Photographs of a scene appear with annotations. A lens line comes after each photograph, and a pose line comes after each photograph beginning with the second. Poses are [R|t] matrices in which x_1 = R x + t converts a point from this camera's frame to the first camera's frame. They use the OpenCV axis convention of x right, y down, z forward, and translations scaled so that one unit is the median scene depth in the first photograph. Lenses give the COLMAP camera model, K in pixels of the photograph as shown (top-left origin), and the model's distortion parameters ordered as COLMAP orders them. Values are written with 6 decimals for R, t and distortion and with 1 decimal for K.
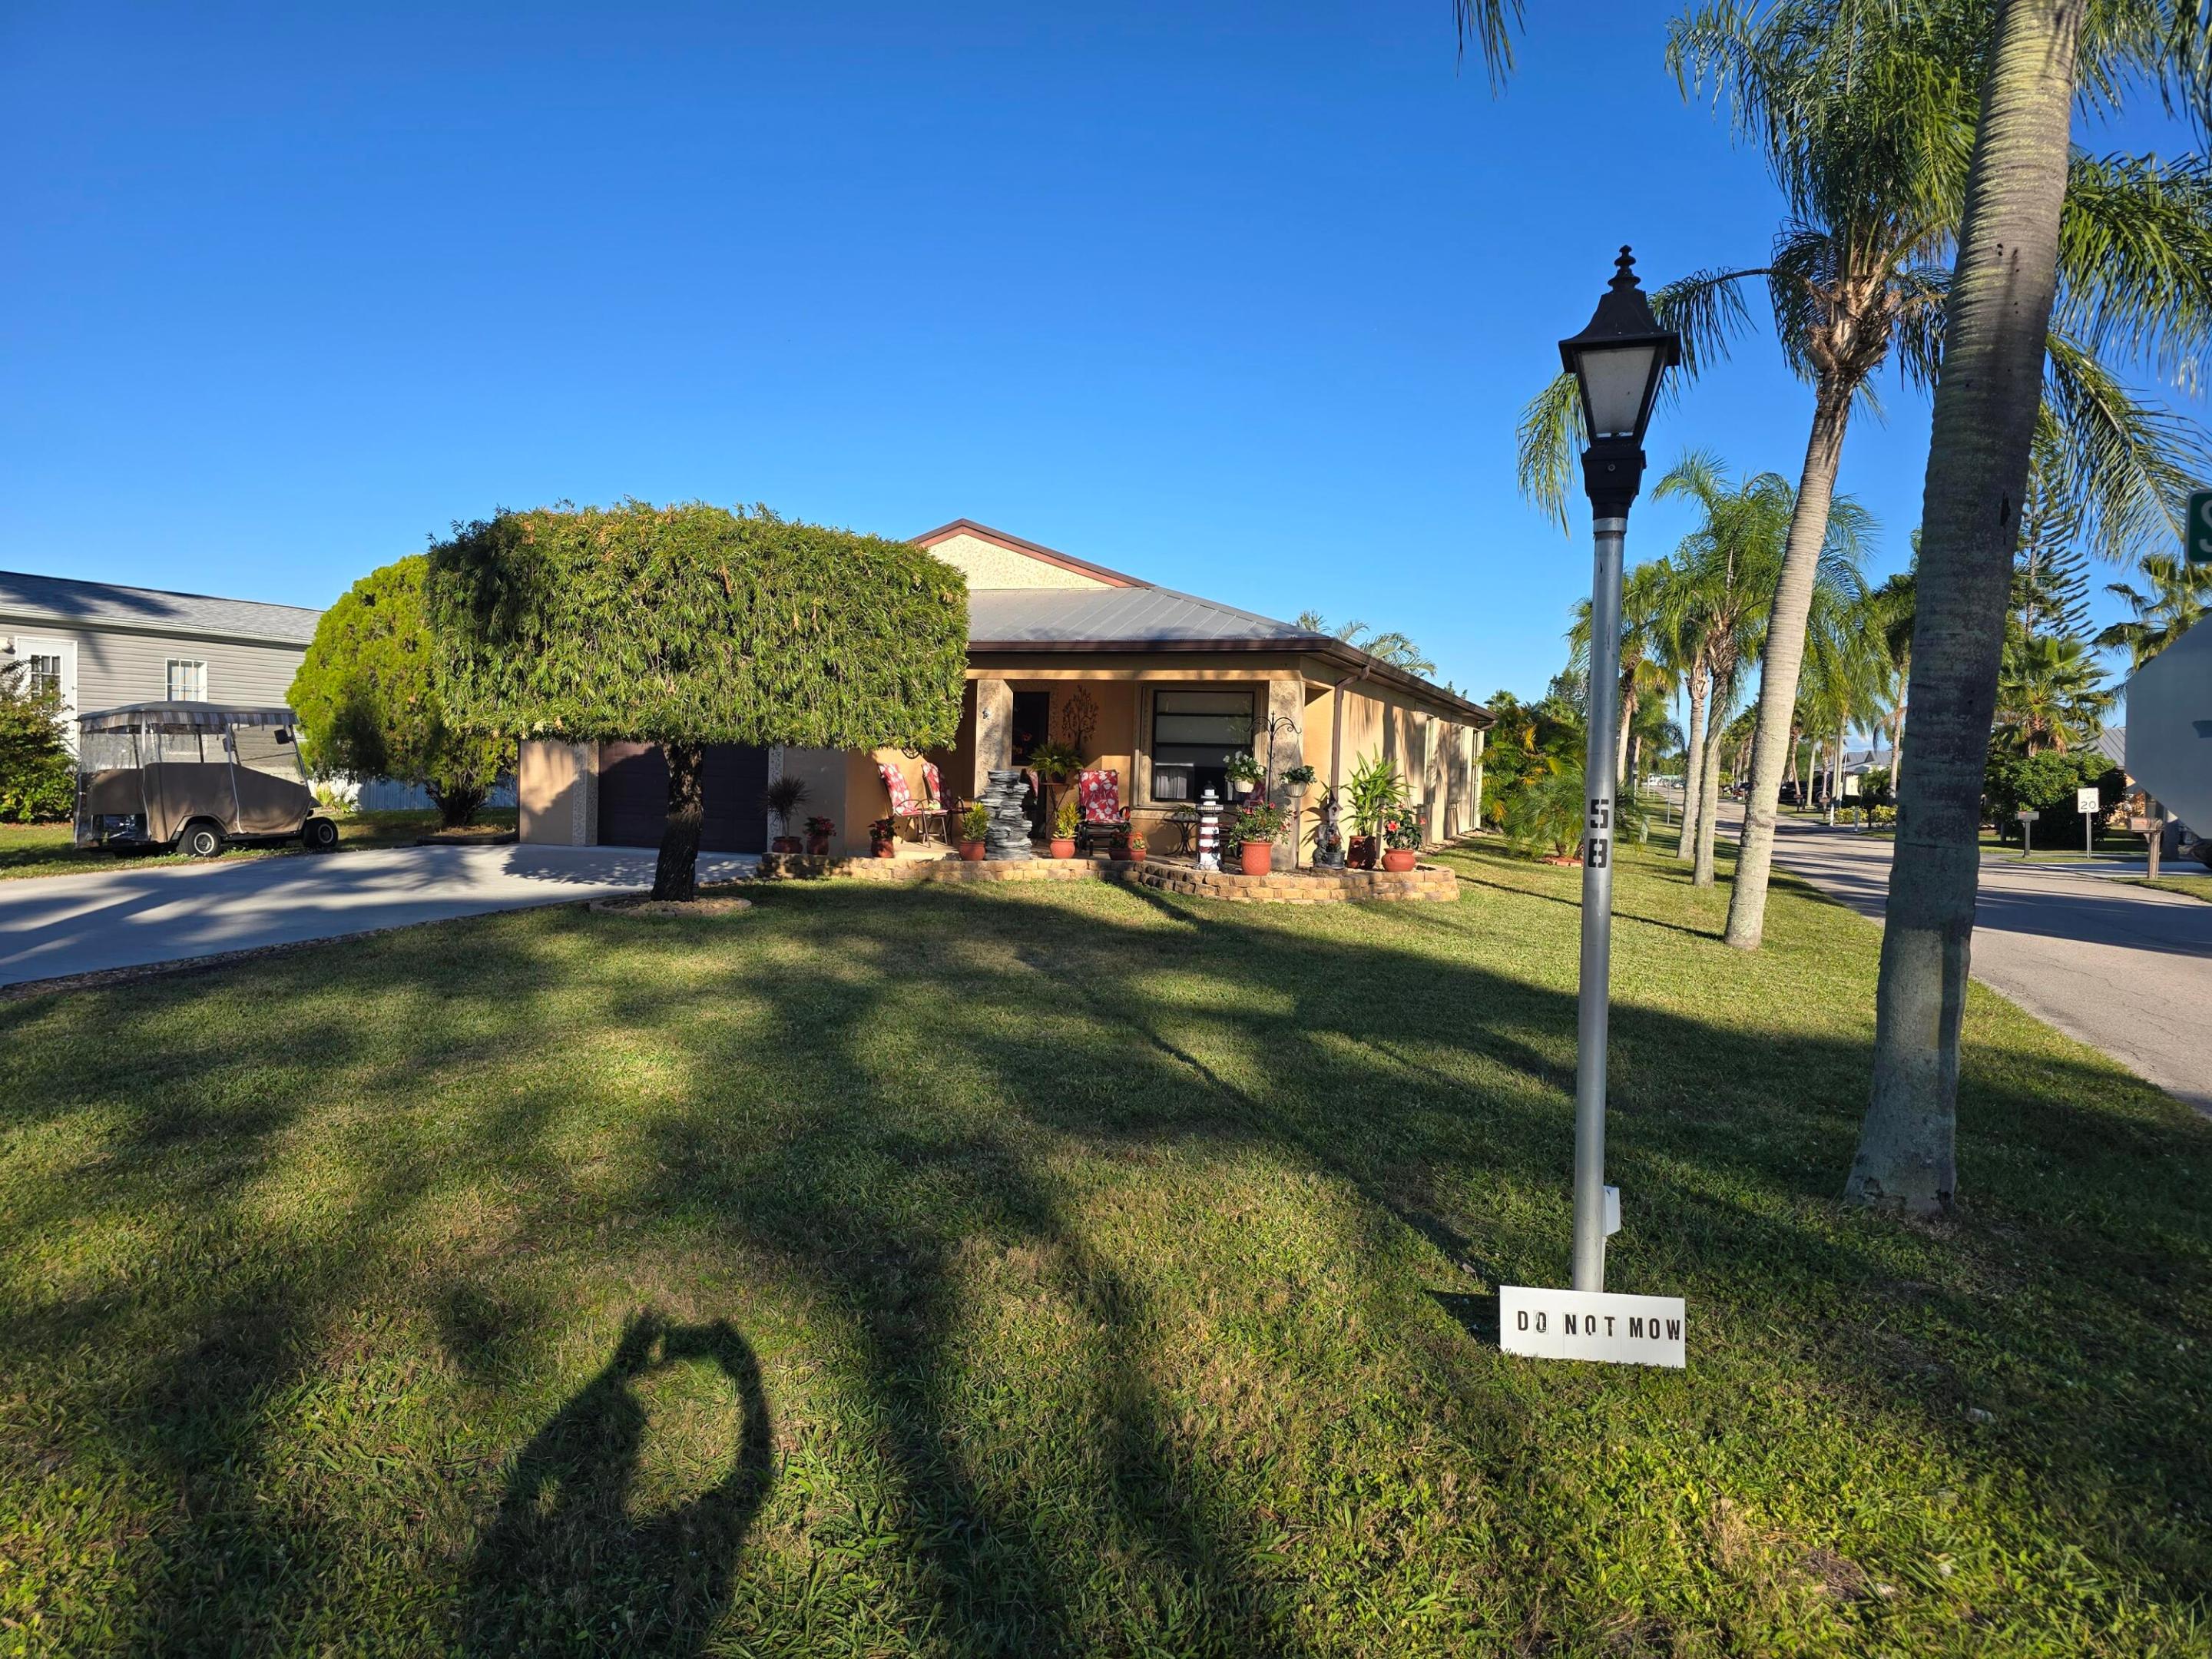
lens RADIAL K [[1878.5, 0, 1114.1], [0, 1878.5, 822.7], [0, 0, 1]] dist [0.132277, -0.375143]
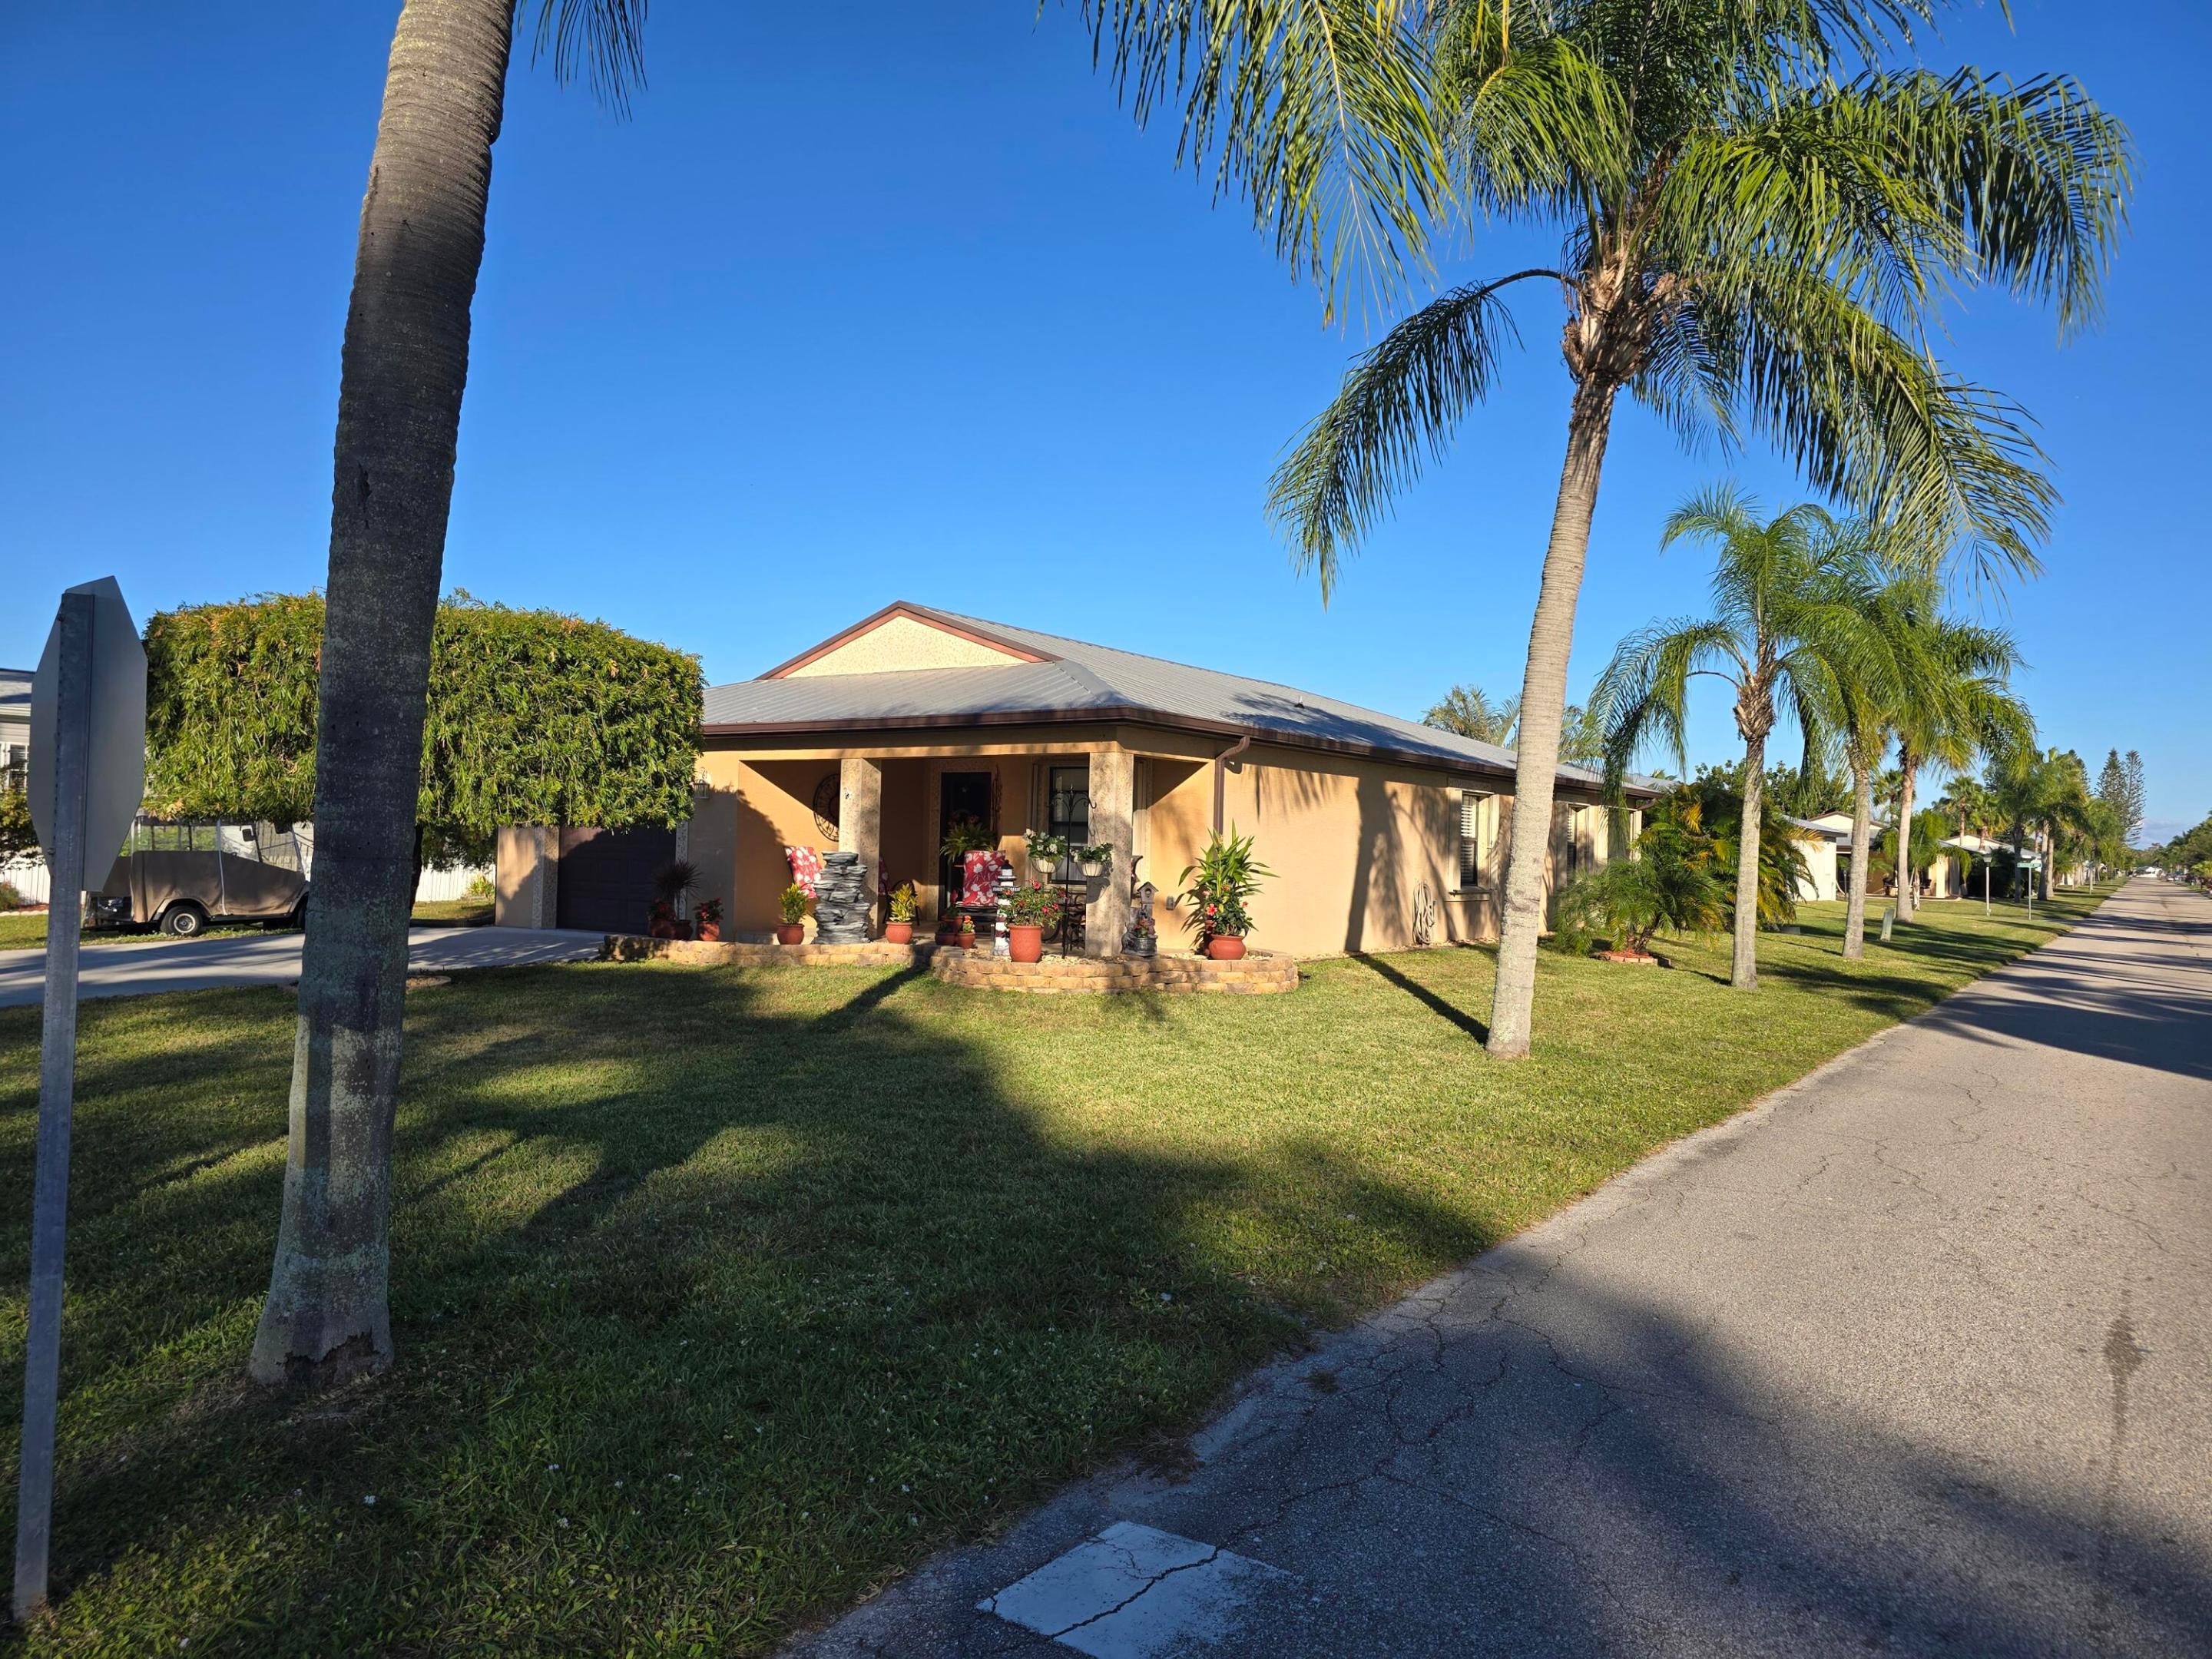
lens RADIAL K [[1878.5, 0, 1114.1], [0, 1878.5, 822.7], [0, 0, 1]] dist [0.132277, -0.375143]
pose [[0.957192, -0.010465, -0.289265, 0.348105], [-0.004229, 0.998734, -0.050124, 0.005430], [0.289423, 0.049201, 0.955936, 0.109572]]
